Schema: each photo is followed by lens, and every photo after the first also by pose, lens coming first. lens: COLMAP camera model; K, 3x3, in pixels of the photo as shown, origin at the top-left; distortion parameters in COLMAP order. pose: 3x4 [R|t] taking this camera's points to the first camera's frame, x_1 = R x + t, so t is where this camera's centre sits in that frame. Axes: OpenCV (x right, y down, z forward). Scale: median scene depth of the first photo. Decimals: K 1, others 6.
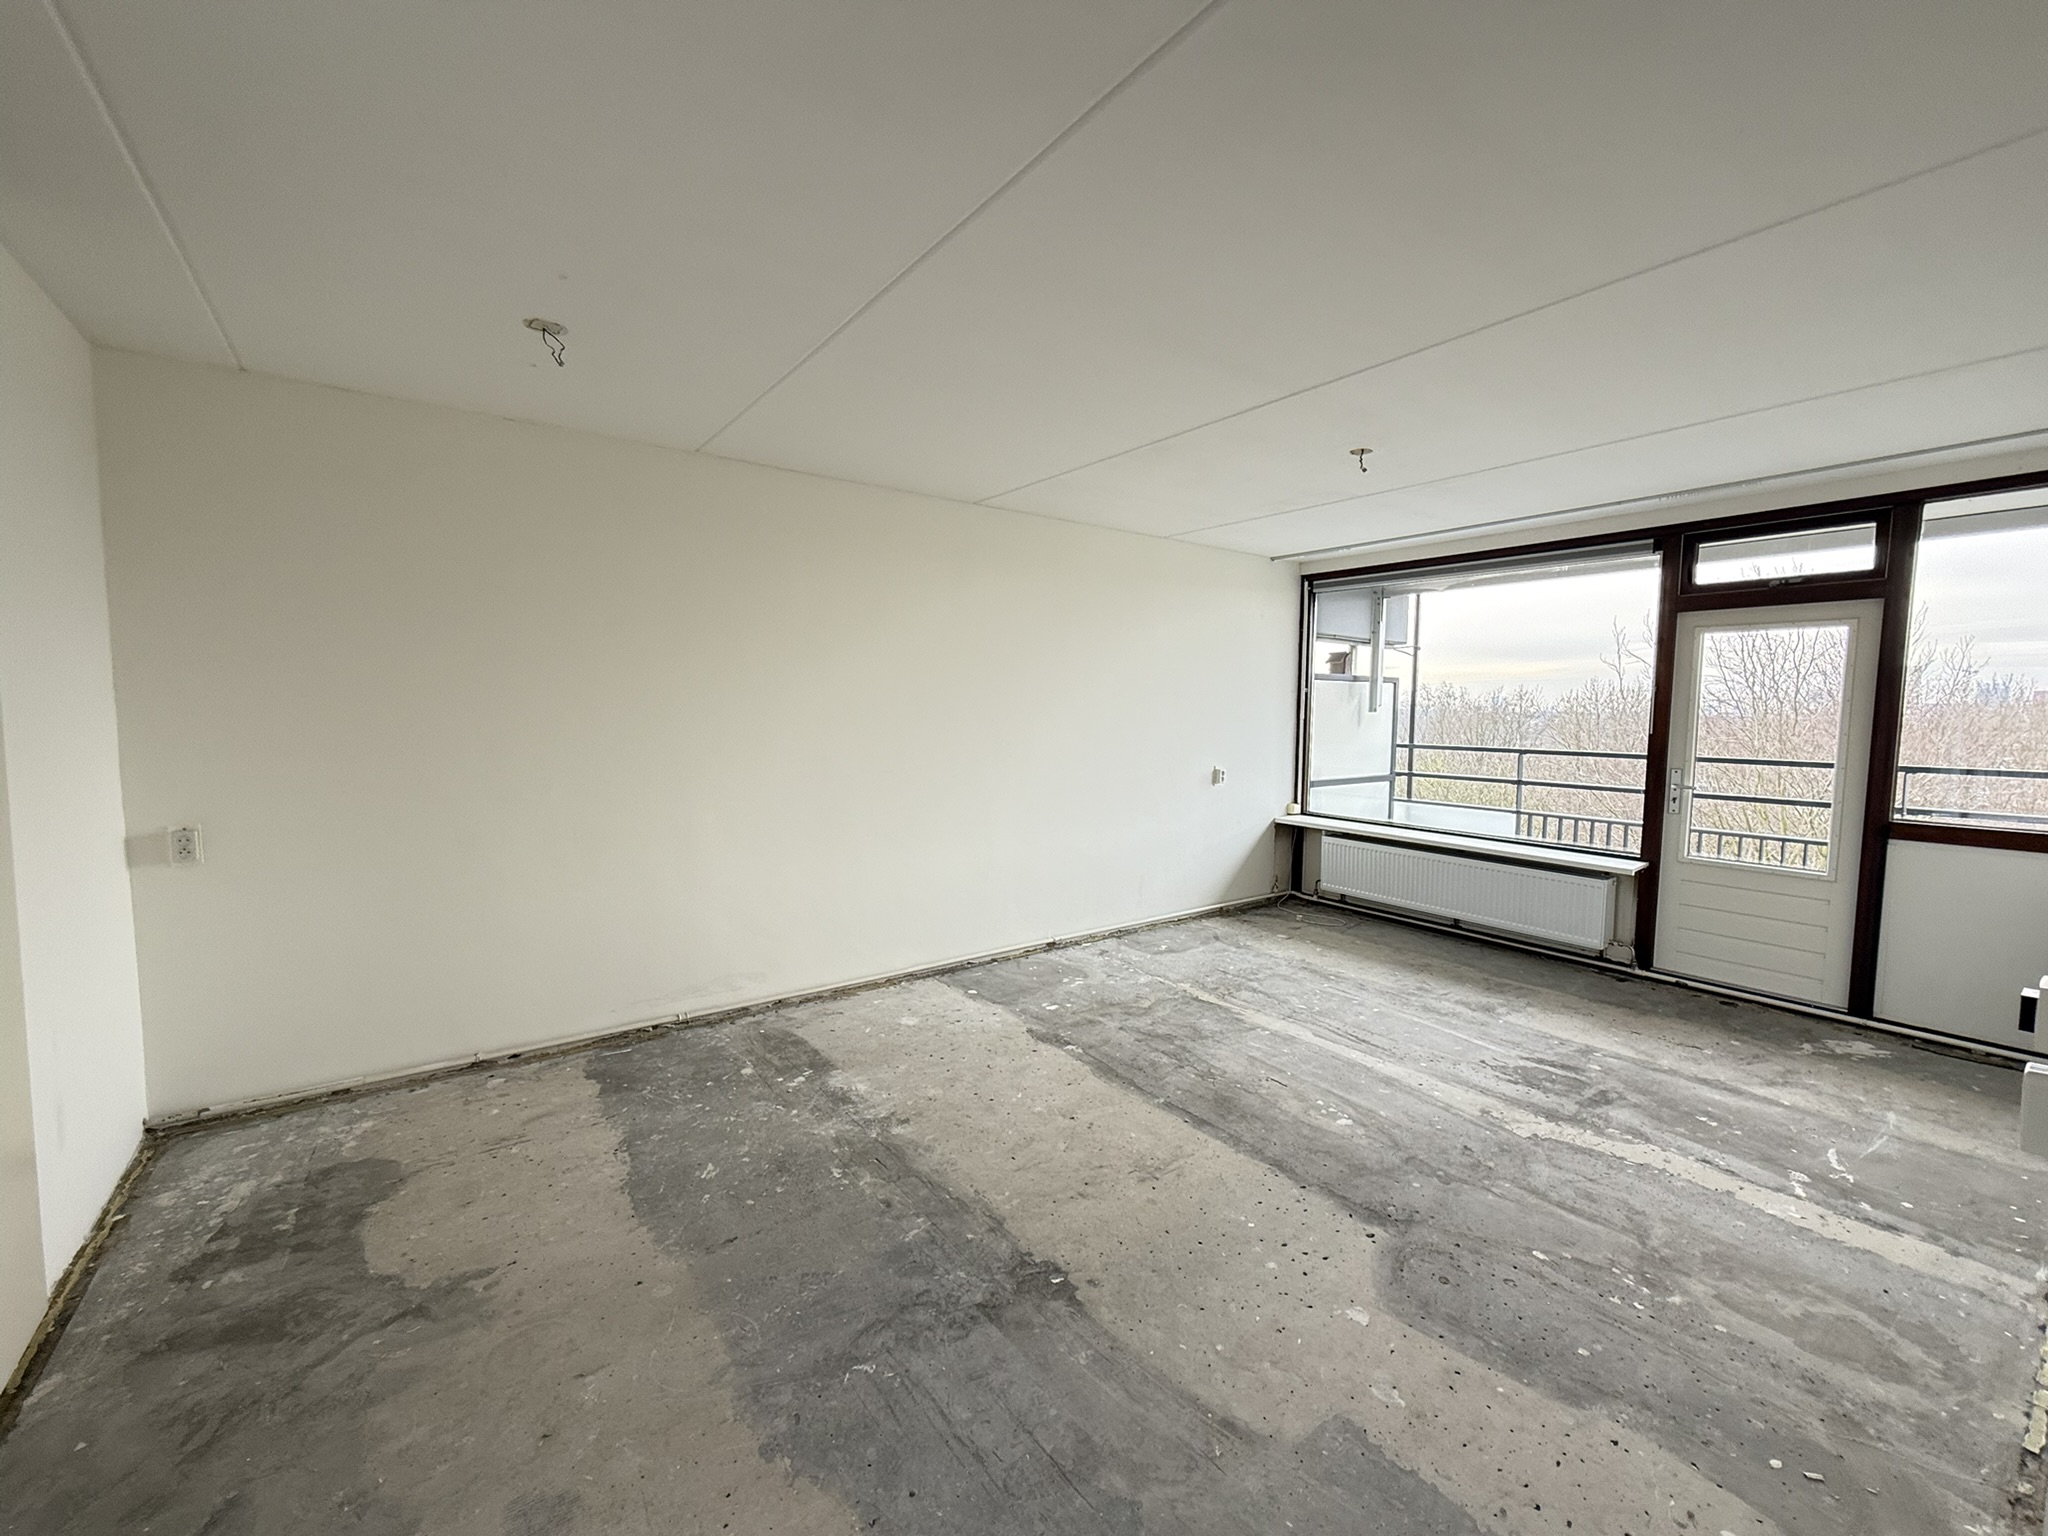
lens RADIAL K [[818.7, 0, 1041.4], [0, 818.7, 761.9], [0, 0, 1]] dist [0.000512, 0.000357]
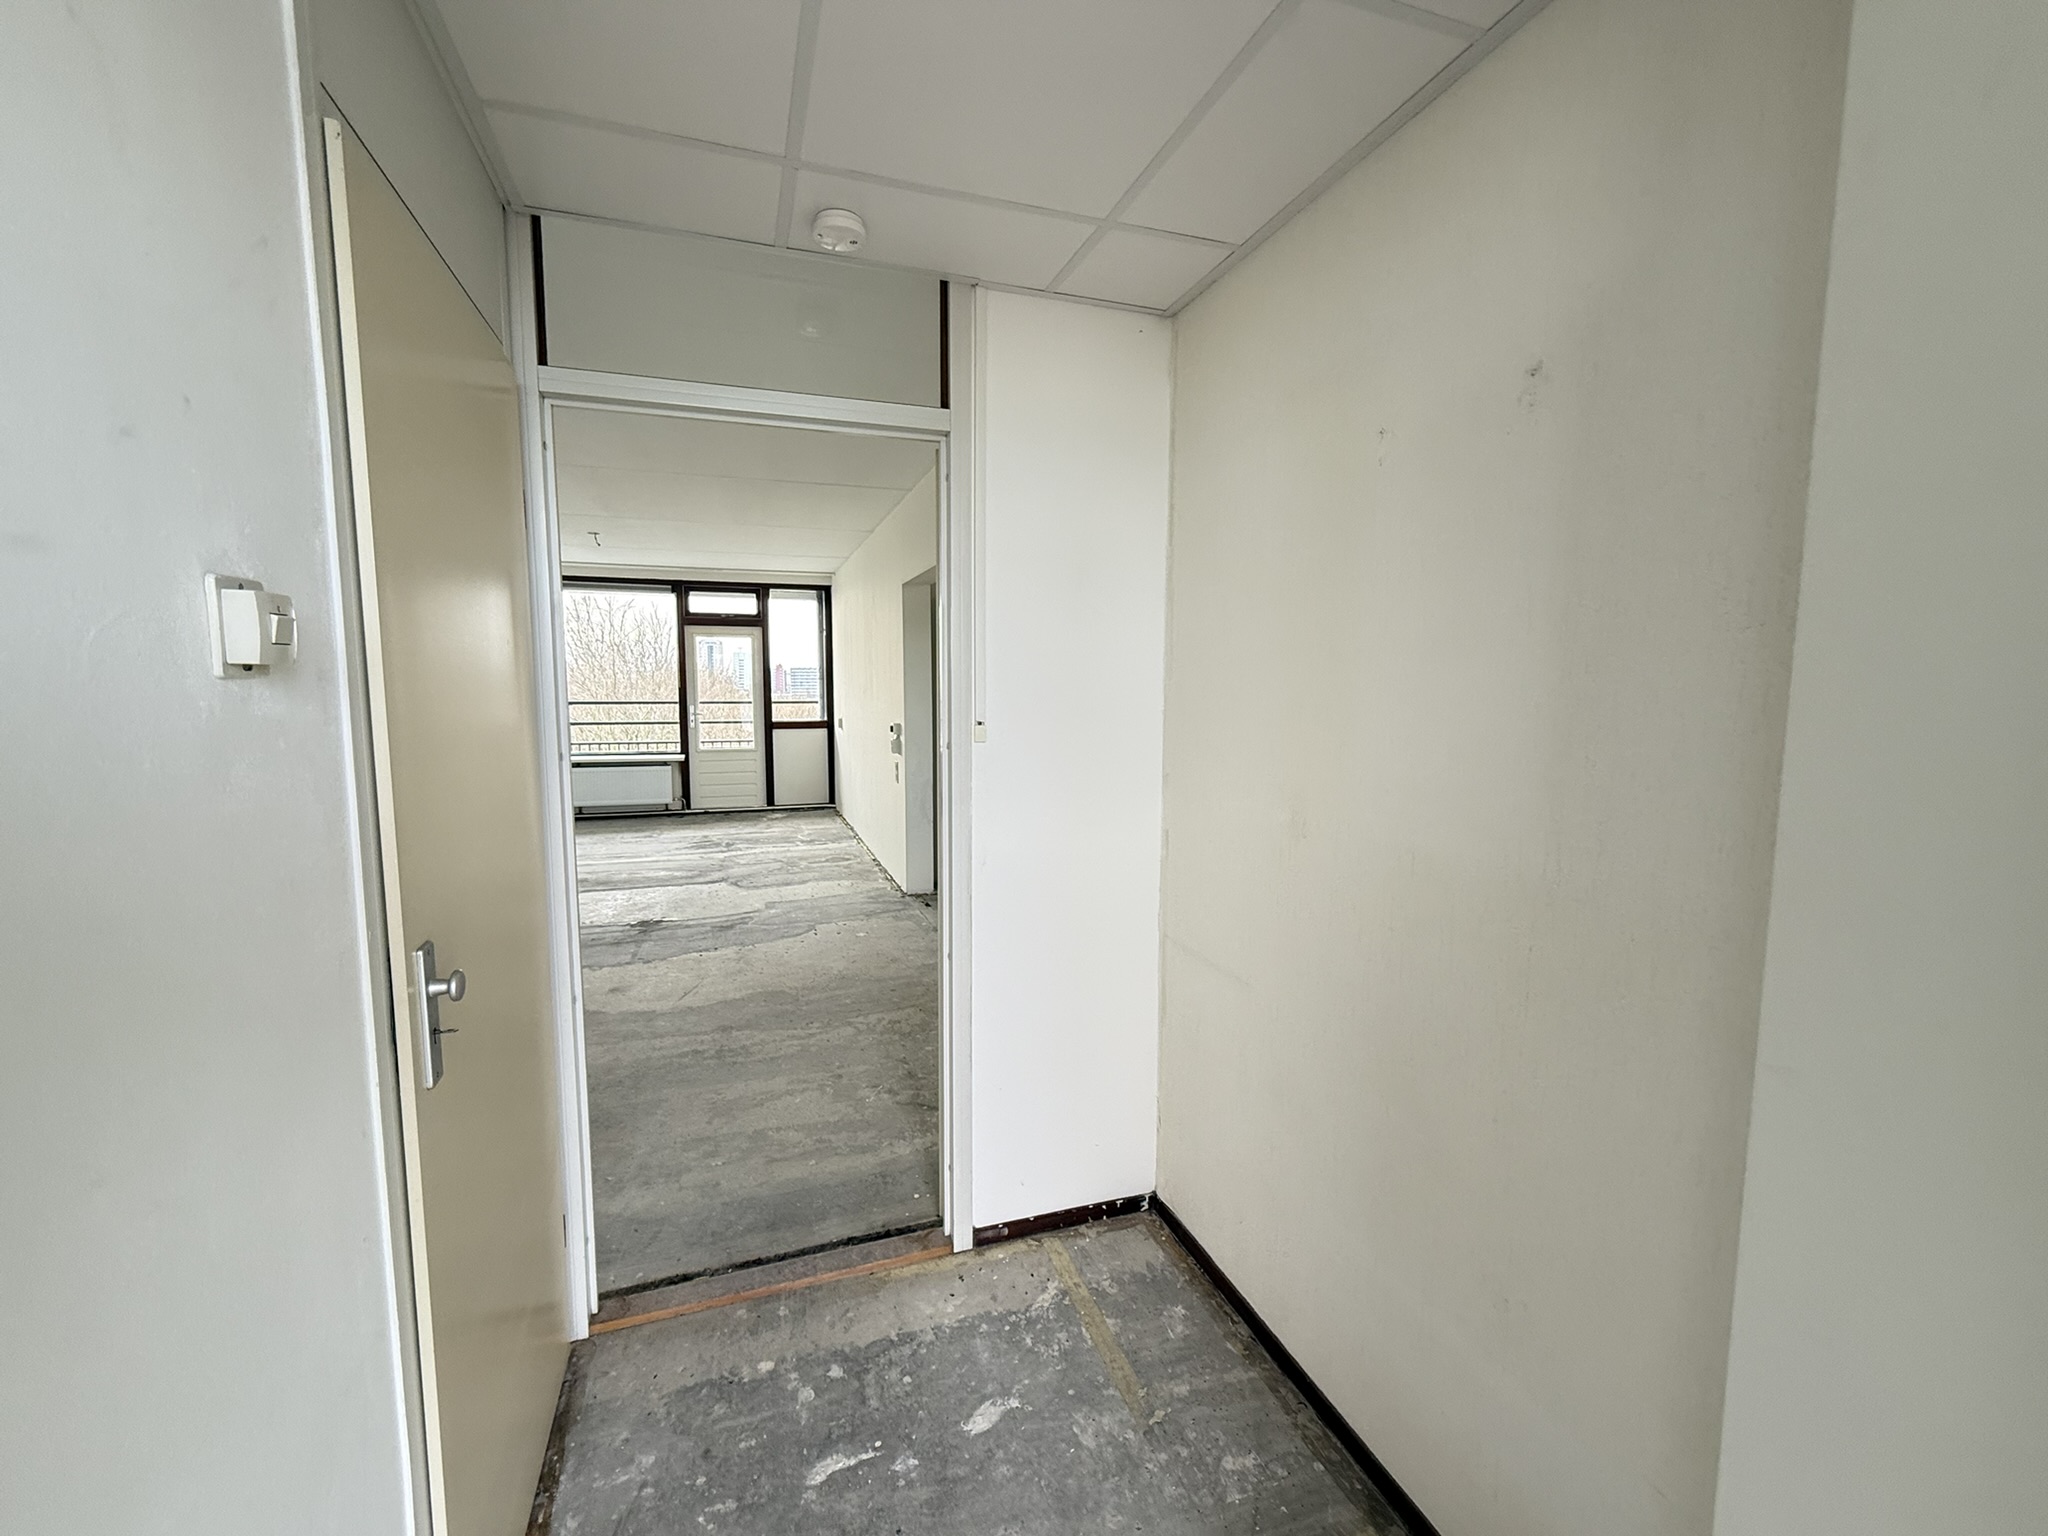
lens RADIAL K [[816.7, 0, 1023.5], [0, 816.7, 765.5], [0, 0, 1]] dist [-0.000359, 0.000510]
pose [[0.293215, -0.107191, 0.950019, -0.946571], [0.062298, 0.993725, 0.092894, 0.021154], [-0.954015, 0.031946, 0.298053, -0.370414]]
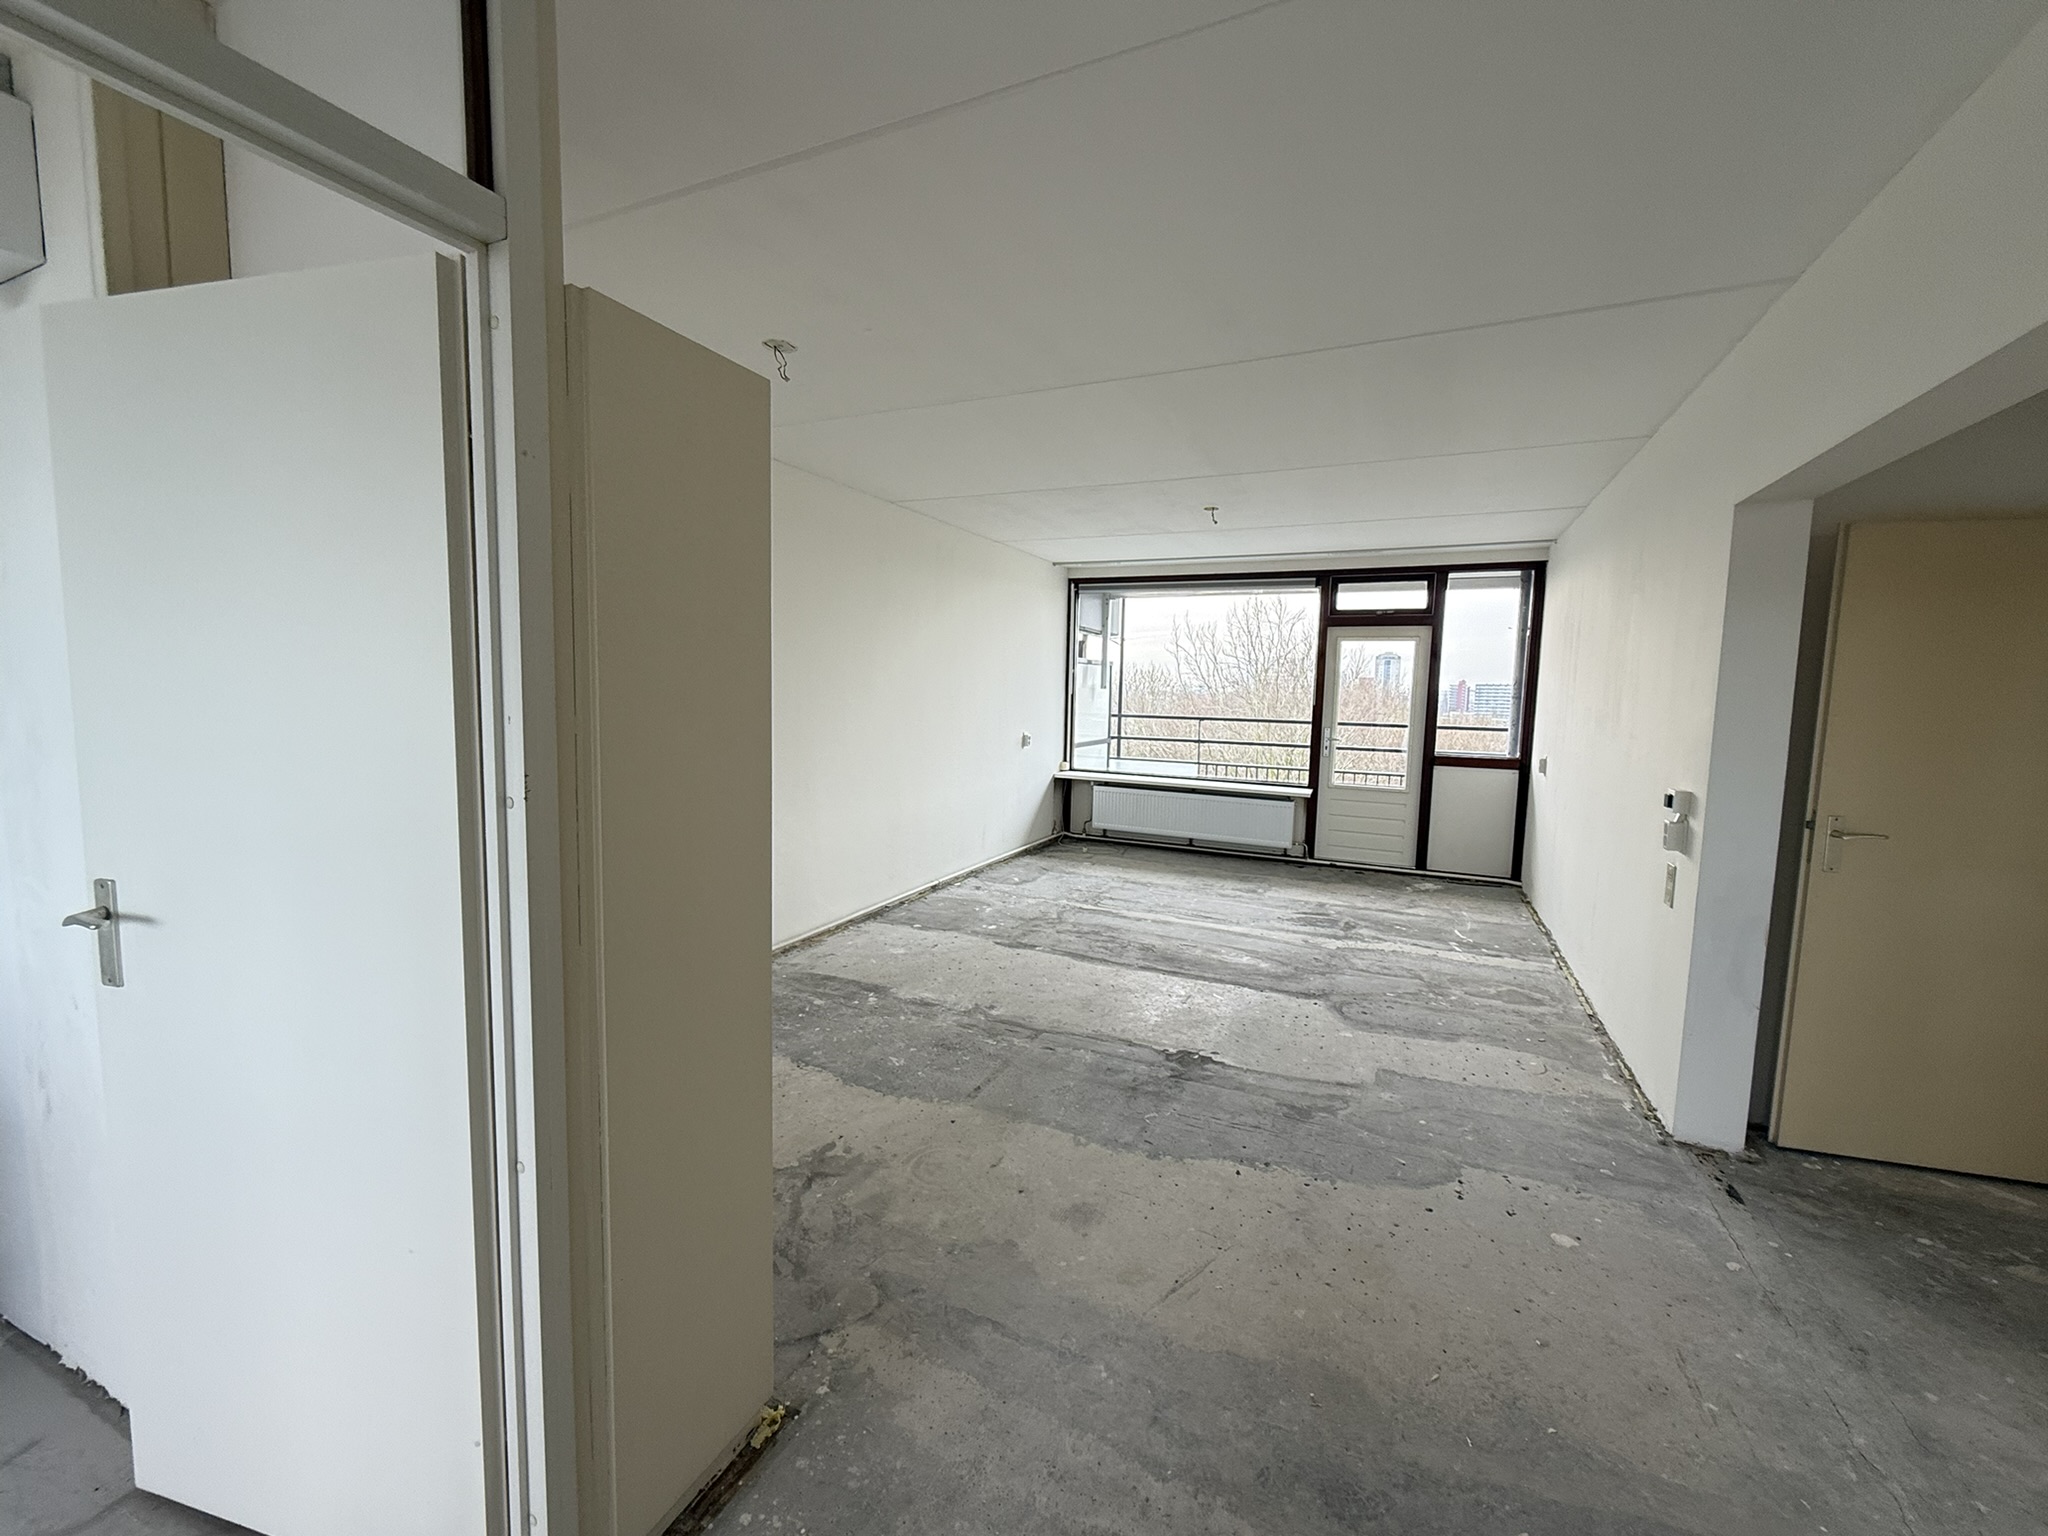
lens RADIAL K [[816.7, 0, 1023.5], [0, 816.7, 765.5], [0, 0, 1]] dist [-0.000359, 0.000510]
pose [[0.880534, -0.035443, 0.472656, -0.508894], [0.017982, 0.998980, 0.041411, 0.005224], [-0.473641, -0.027965, 0.880274, -0.100967]]
